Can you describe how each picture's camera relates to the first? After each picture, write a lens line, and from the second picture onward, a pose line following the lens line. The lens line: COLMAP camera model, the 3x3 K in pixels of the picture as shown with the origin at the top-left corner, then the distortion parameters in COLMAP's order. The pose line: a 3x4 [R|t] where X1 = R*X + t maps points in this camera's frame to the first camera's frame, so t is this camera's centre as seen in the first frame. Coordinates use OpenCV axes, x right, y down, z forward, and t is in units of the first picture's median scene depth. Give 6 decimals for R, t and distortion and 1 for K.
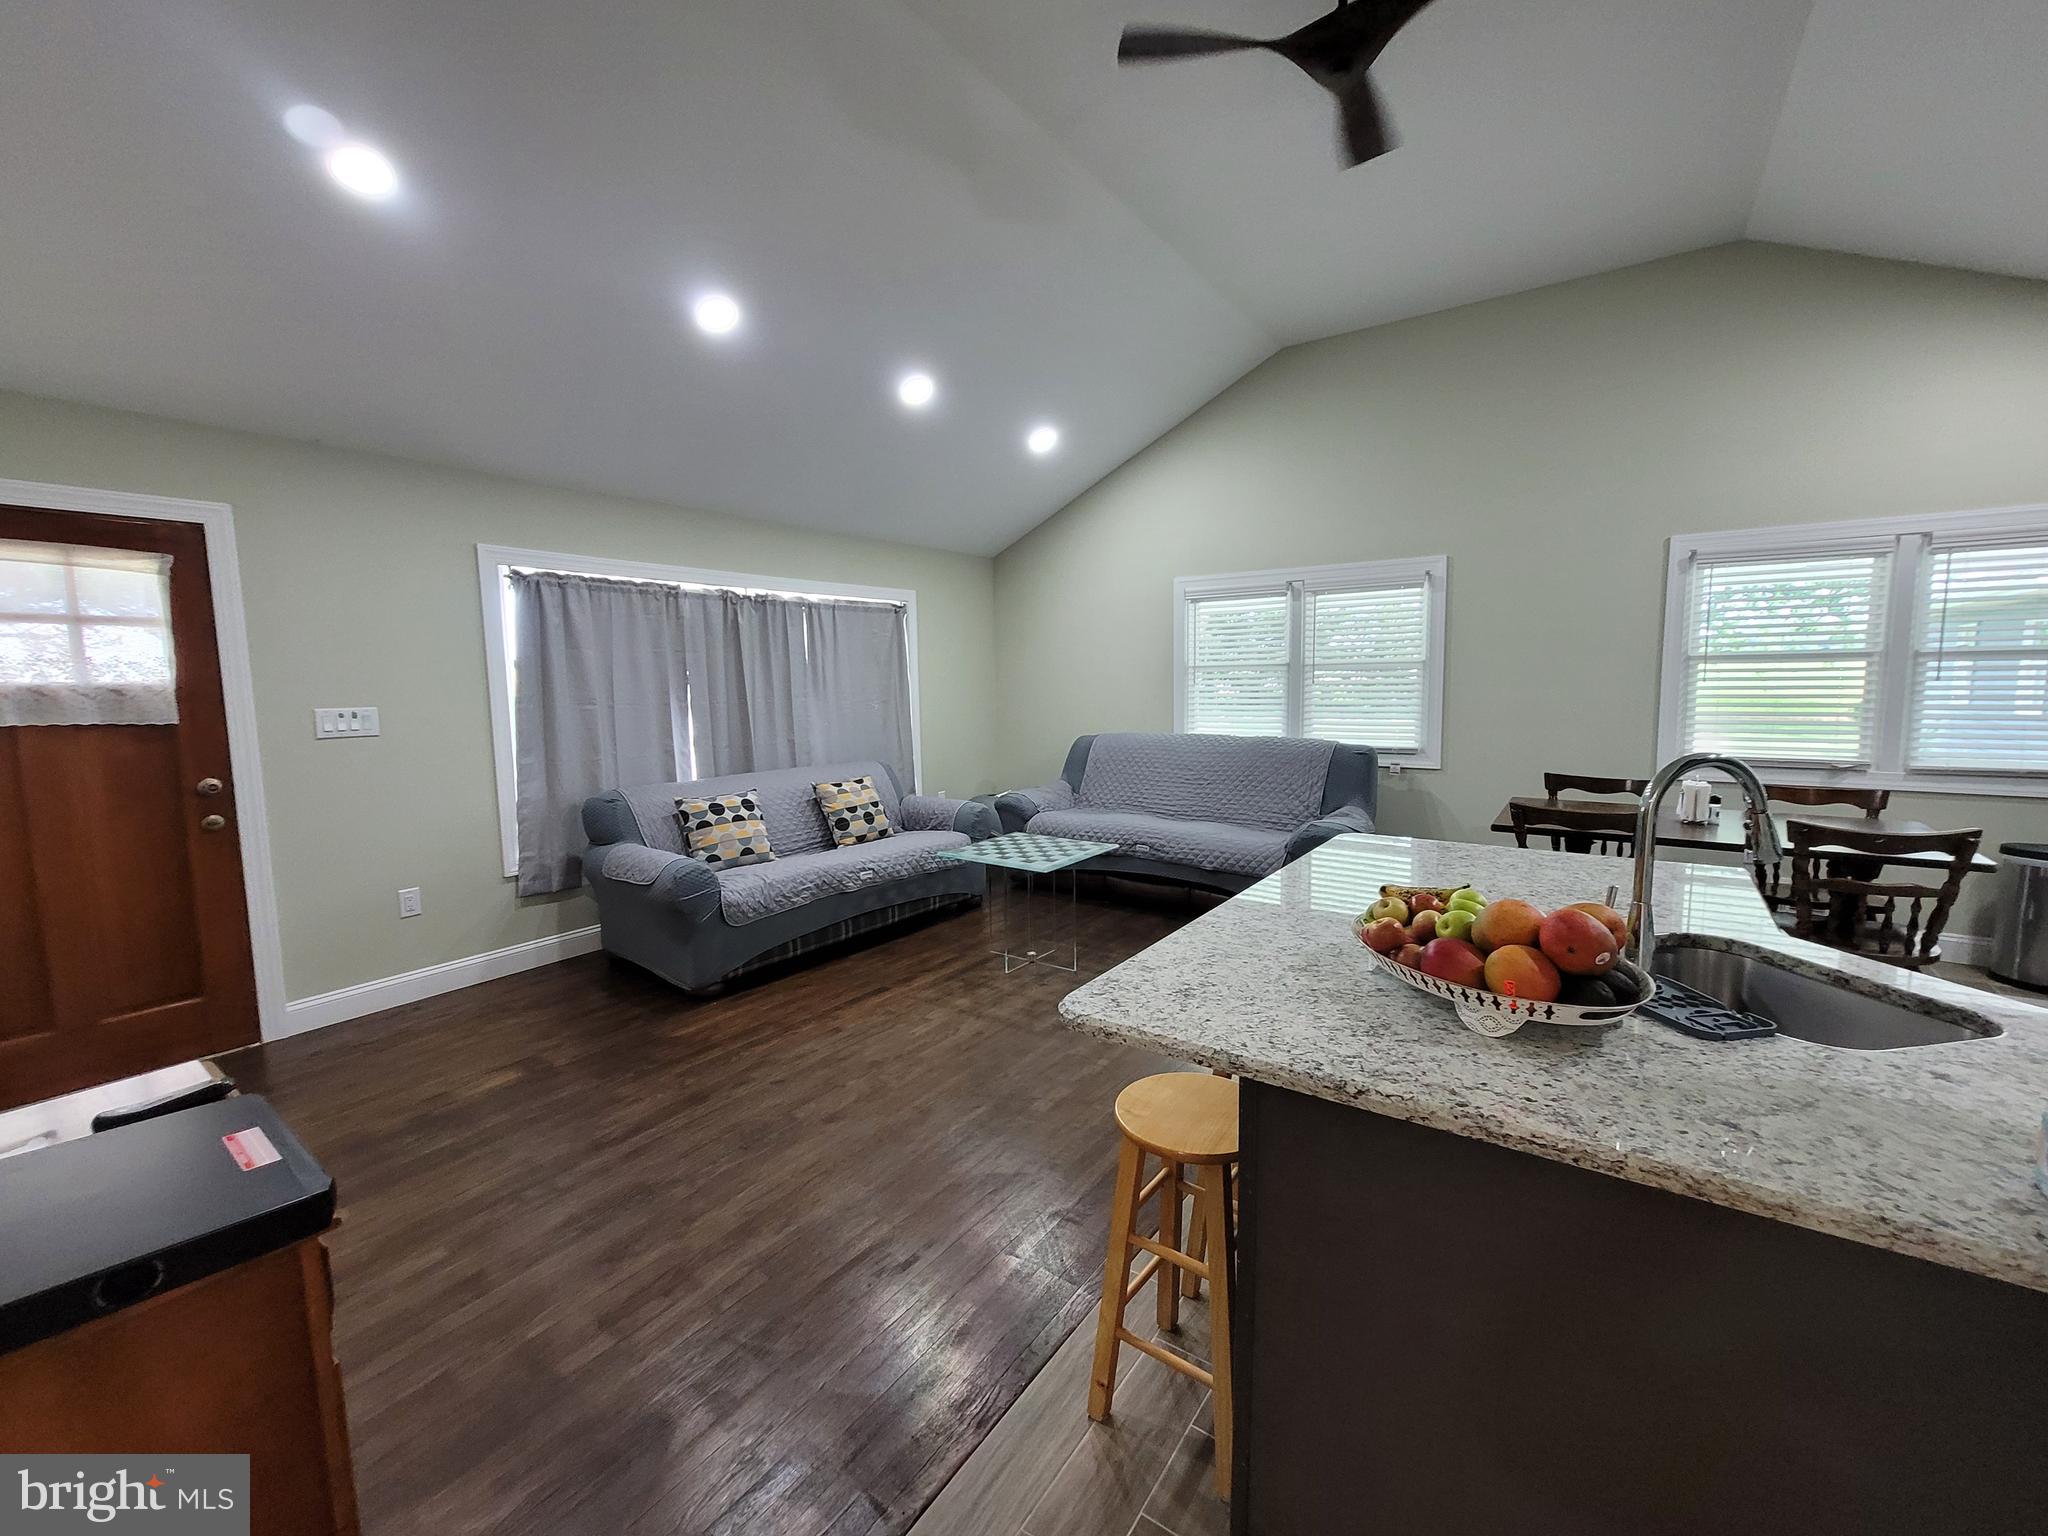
lens RADIAL K [[840.3, 0, 1019.2], [0, 840.3, 759.9], [0, 0, 1]] dist [0.003632, 0.000281]
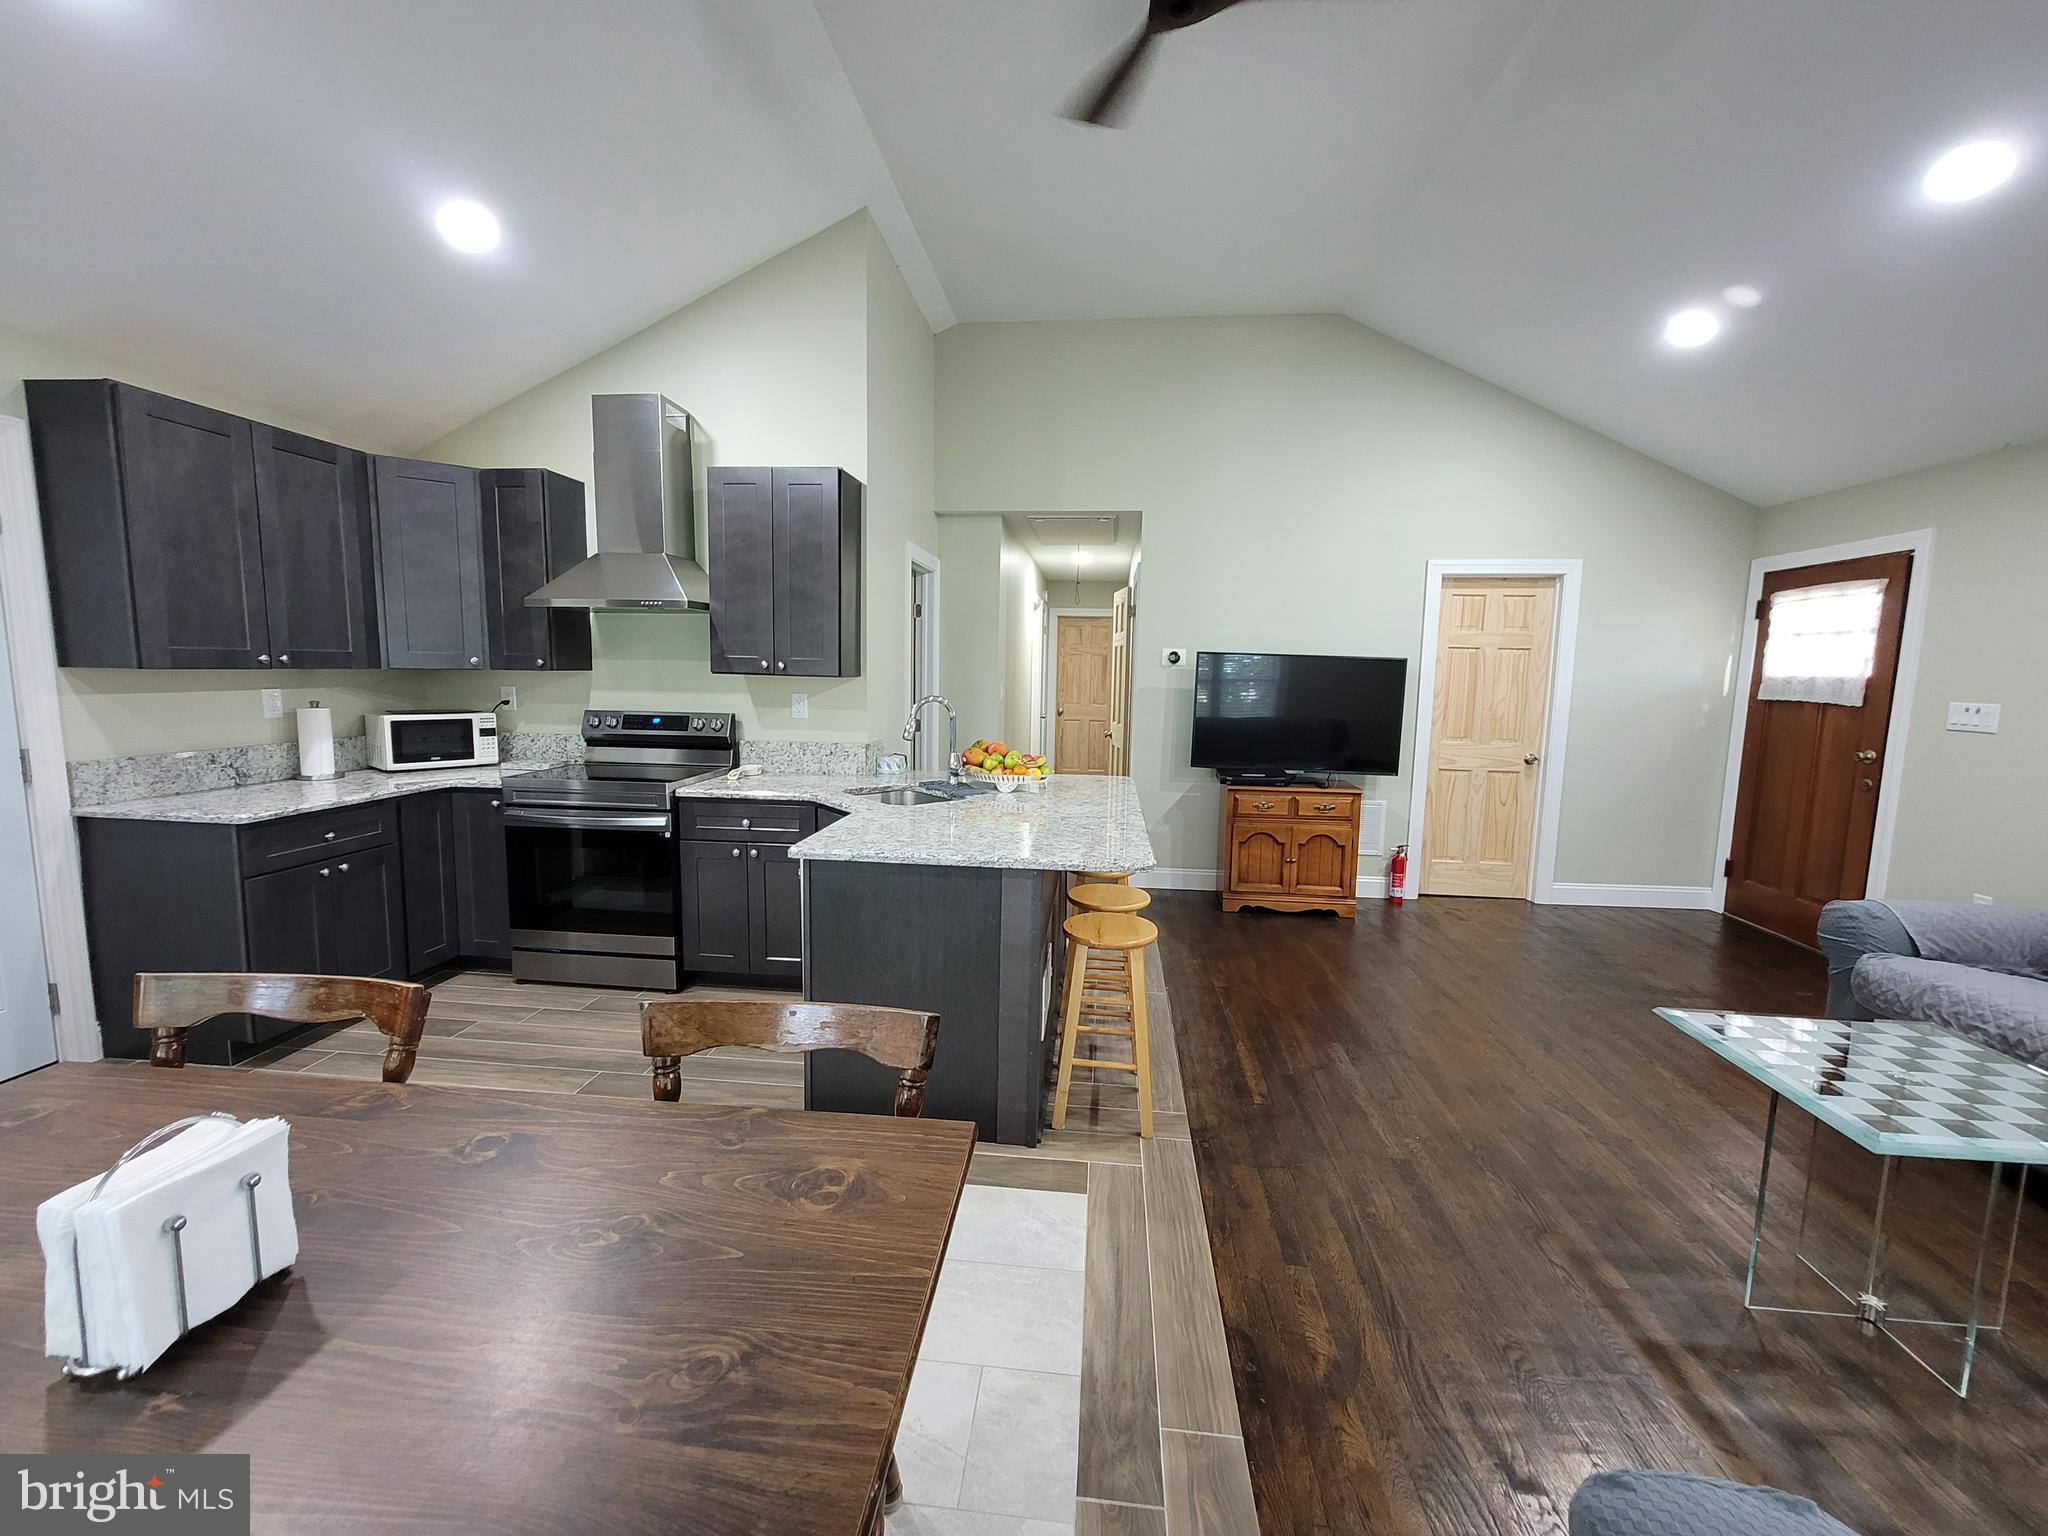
lens RADIAL K [[835.2, 0, 1024.9], [0, 835.2, 763.3], [0, 0, 1]] dist [-0.004208, 0.000583]
pose [[-0.865263, 0.059369, -0.497790, 0.532505], [-0.052489, 0.976776, 0.207734, -0.103611], [0.498562, 0.205873, -0.842052, 0.952731]]
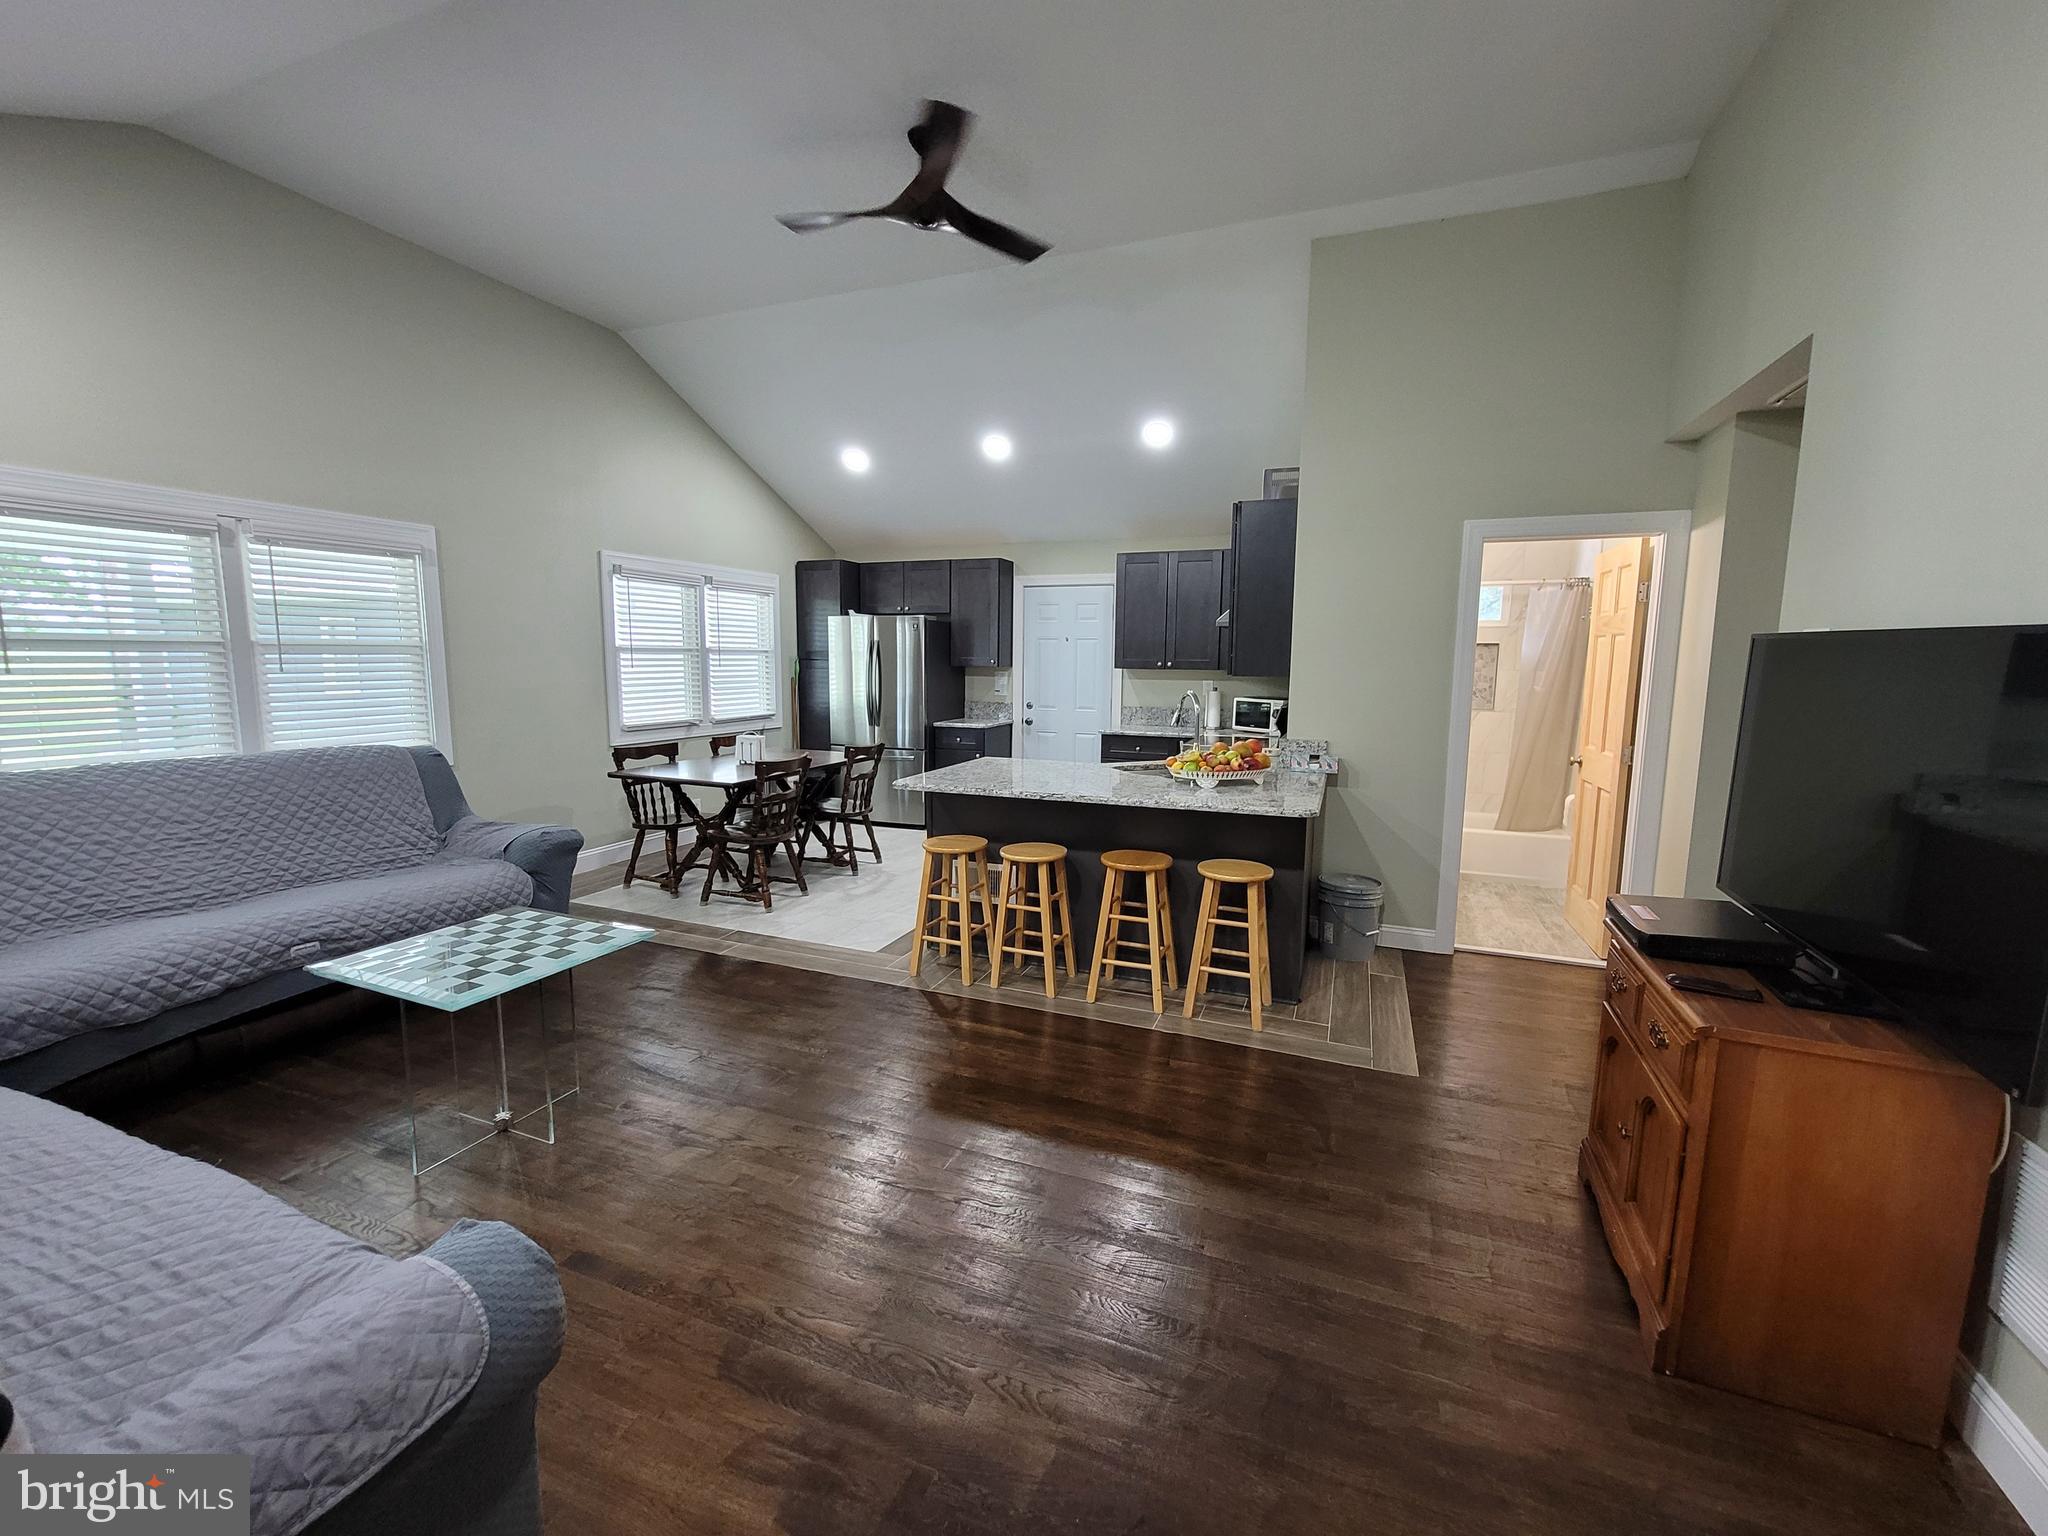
lens RADIAL K [[834.8, 0, 1022.4], [0, 834.8, 762.9], [0, 0, 1]] dist [-0.003789, 0.002455]
pose [[-0.240726, -0.106064, 0.964781, -0.551236], [0.090776, 0.987194, 0.131178, -0.058536], [-0.966339, 0.119157, -0.228015, 0.649988]]
